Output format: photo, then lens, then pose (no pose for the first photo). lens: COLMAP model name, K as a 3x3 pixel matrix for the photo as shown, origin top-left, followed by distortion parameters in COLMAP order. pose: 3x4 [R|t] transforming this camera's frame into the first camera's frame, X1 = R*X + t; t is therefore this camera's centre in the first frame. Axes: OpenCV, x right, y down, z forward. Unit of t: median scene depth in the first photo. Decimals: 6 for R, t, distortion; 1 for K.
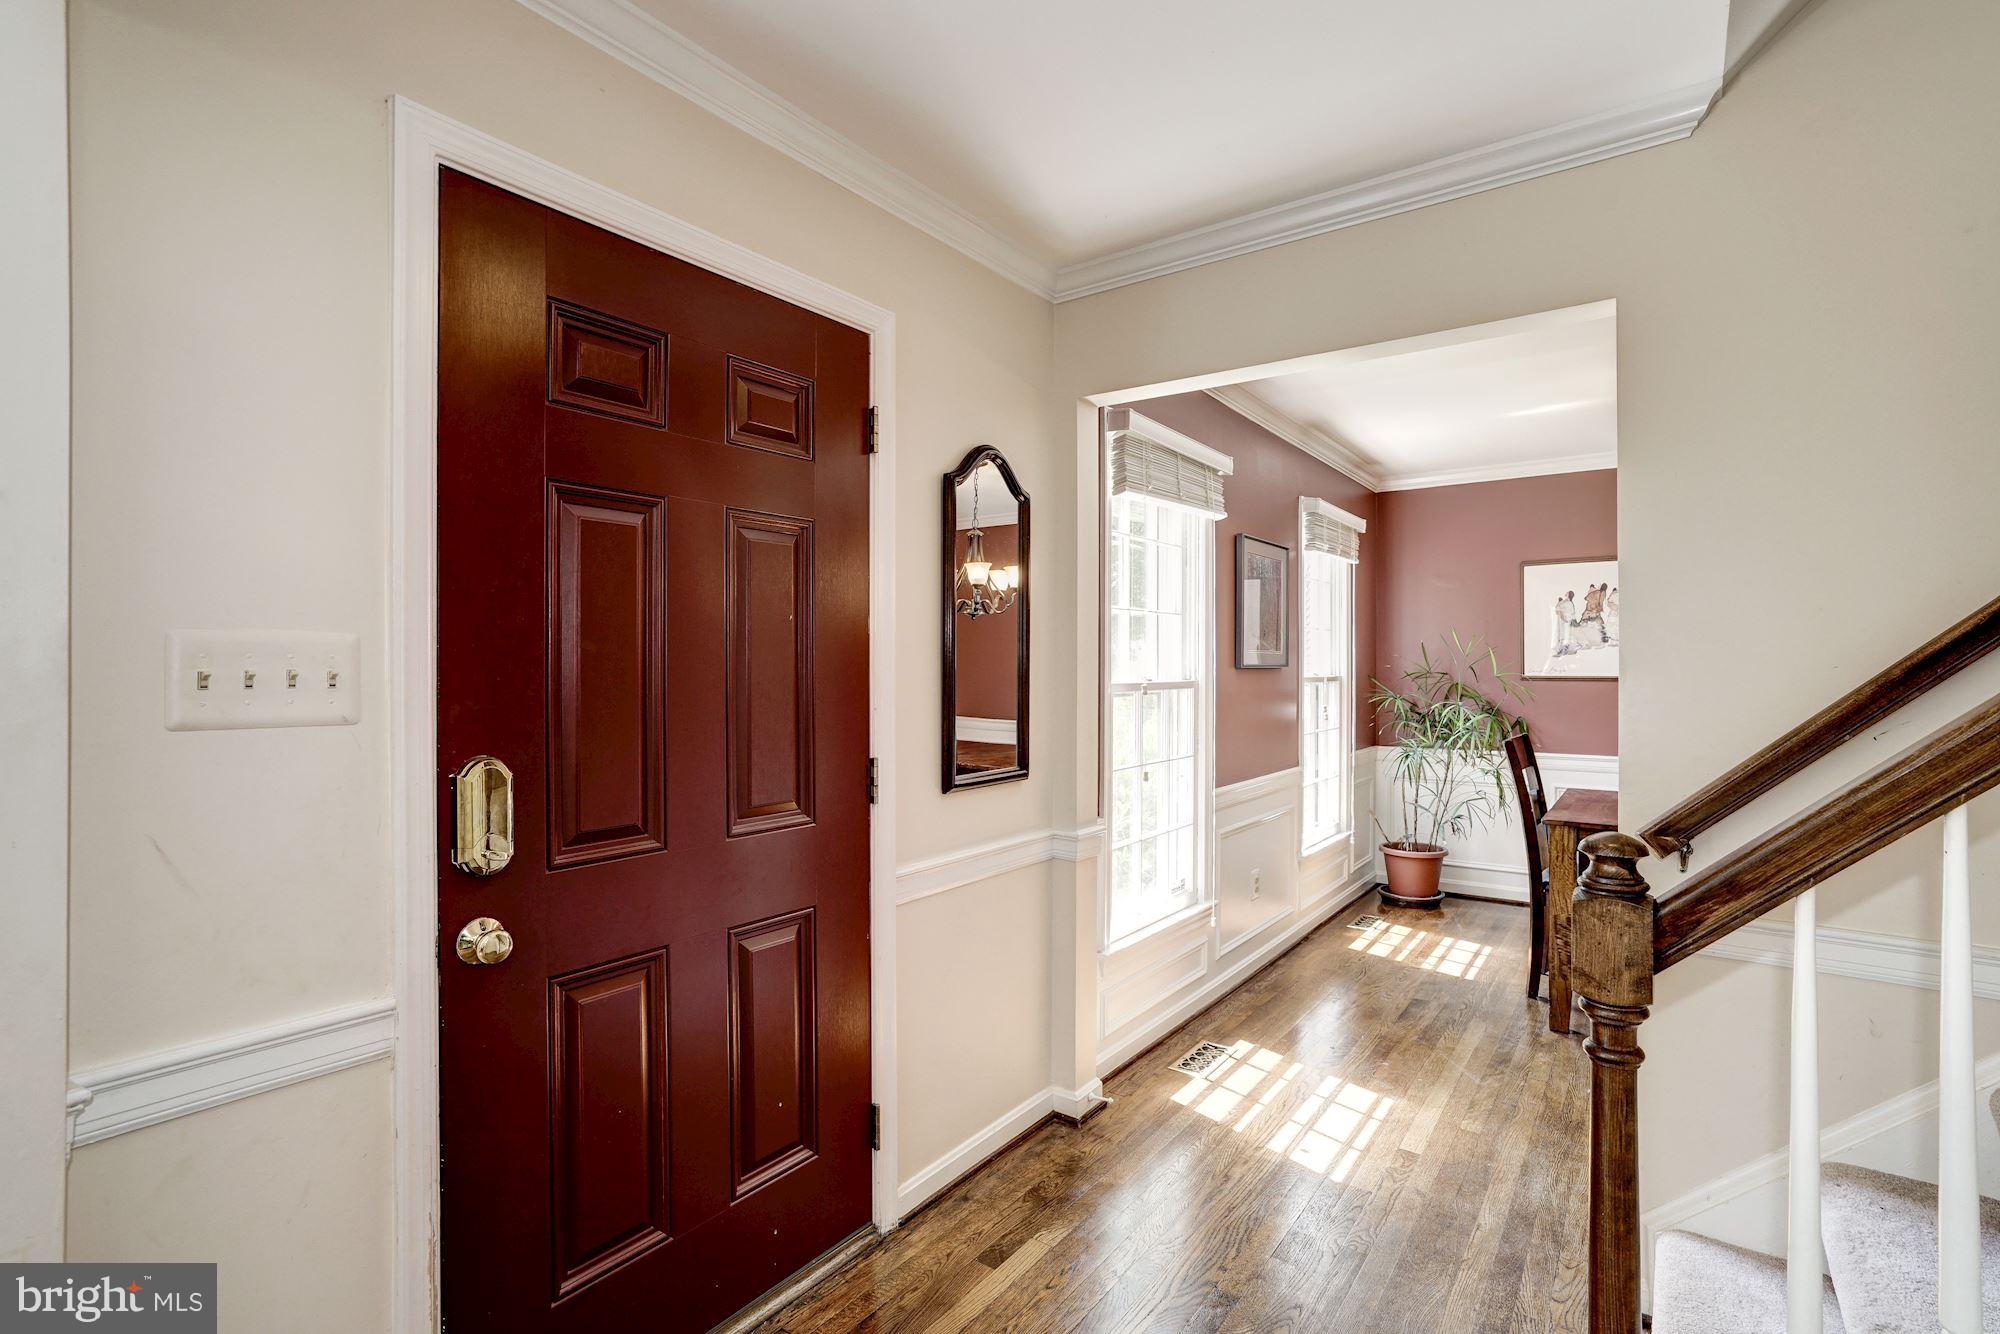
lens RADIAL K [[929.8, 0, 1002.5], [0, 929.8, 665.6], [0, 0, 1]] dist [-0.015048, 0.001455]
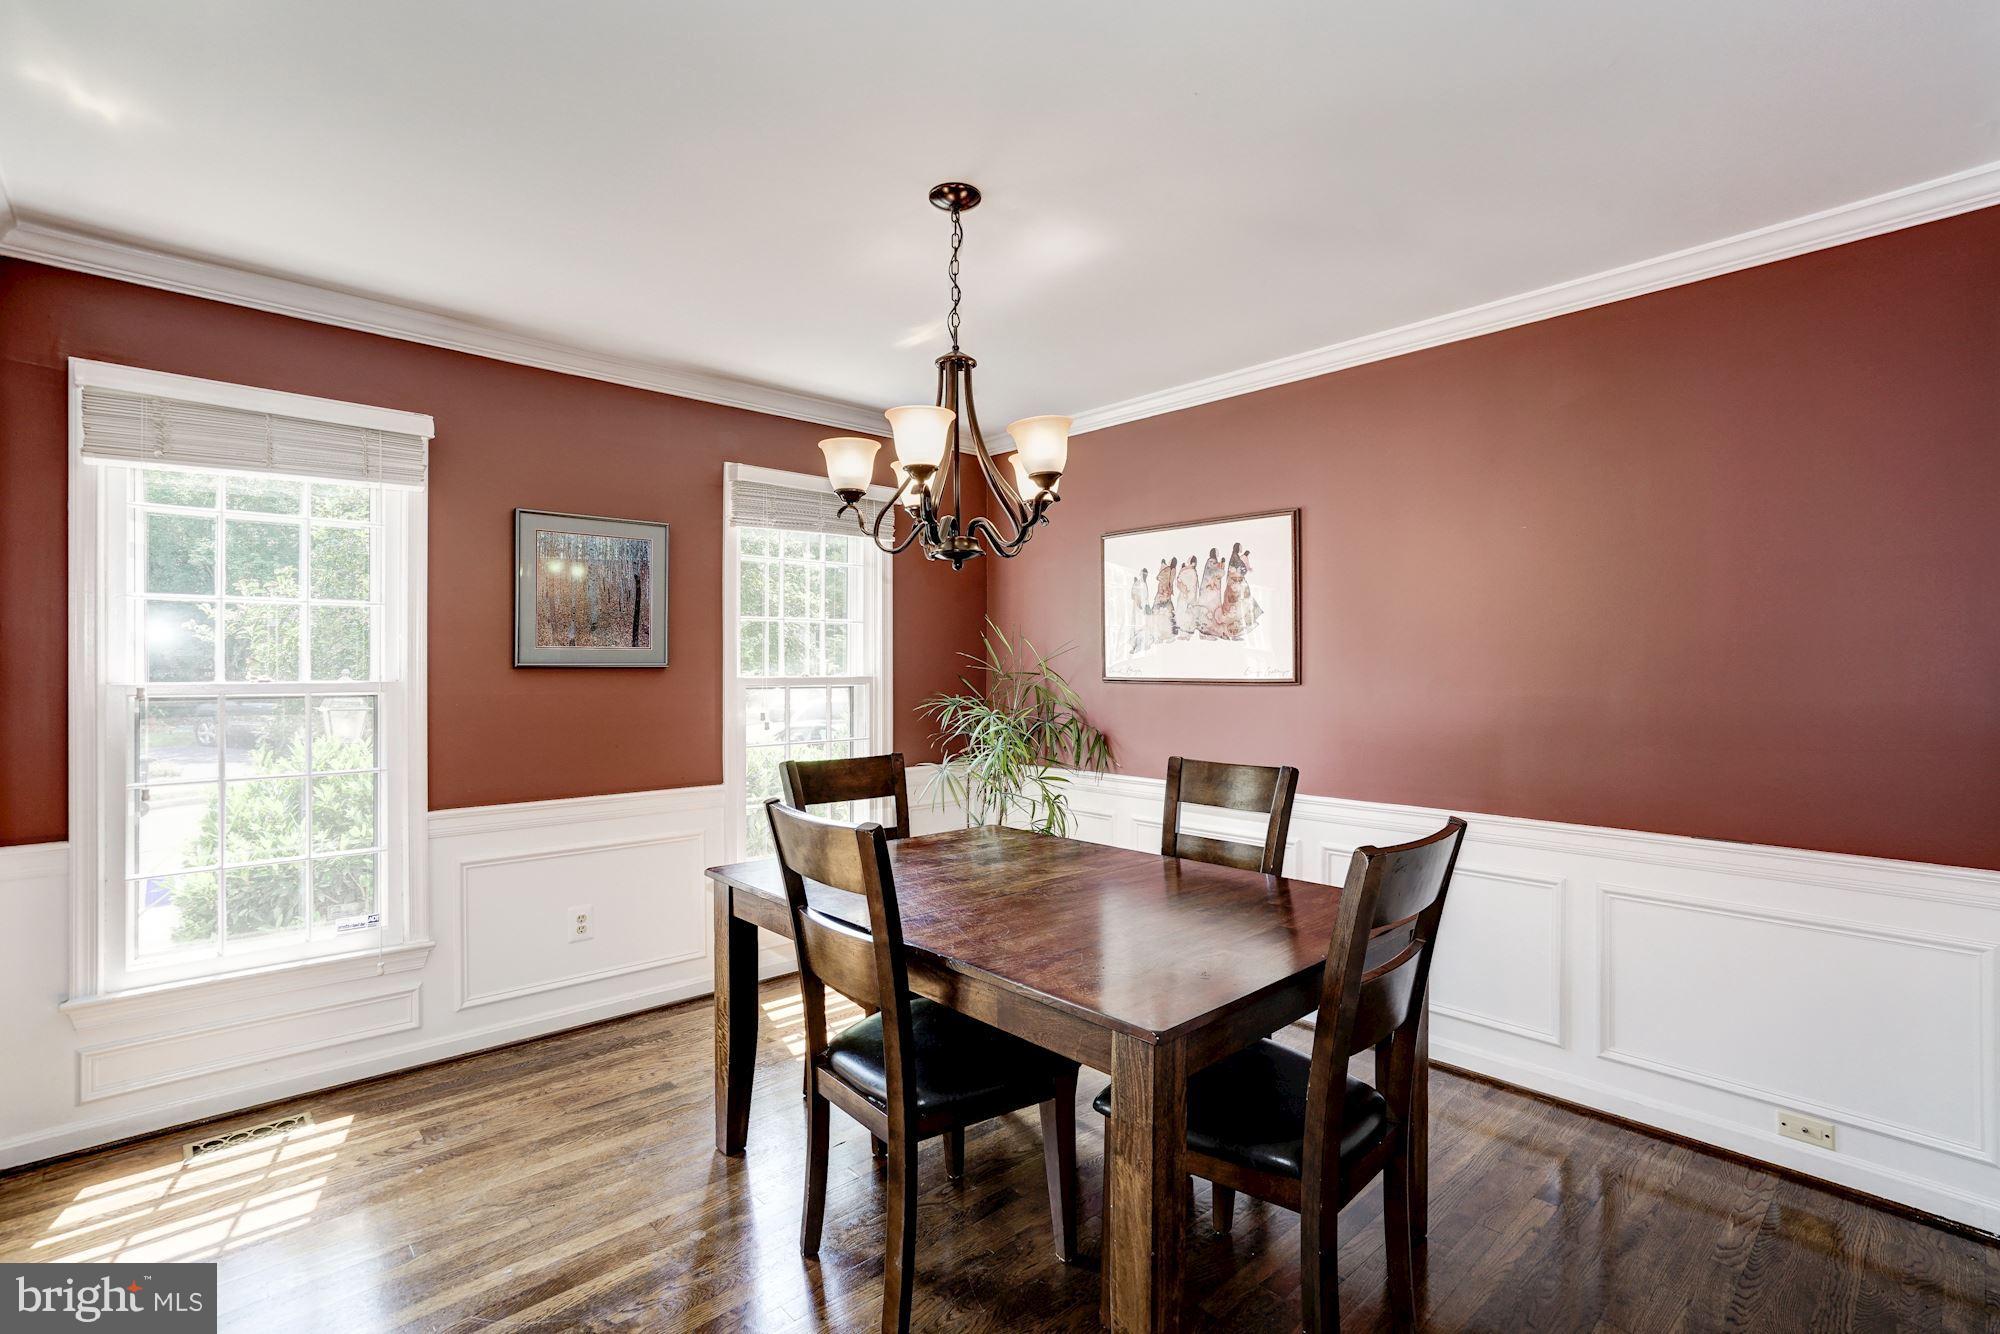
lens RADIAL K [[929.8, 0, 998.1], [0, 929.8, 669.3], [0, 0, 1]] dist [-0.015048, 0.001455]
pose [[0.978876, 0.000772, -0.204455, 0.667817], [0.001681, 0.999929, 0.011823, -0.005076], [0.204450, -0.011917, 0.978805, 0.209640]]
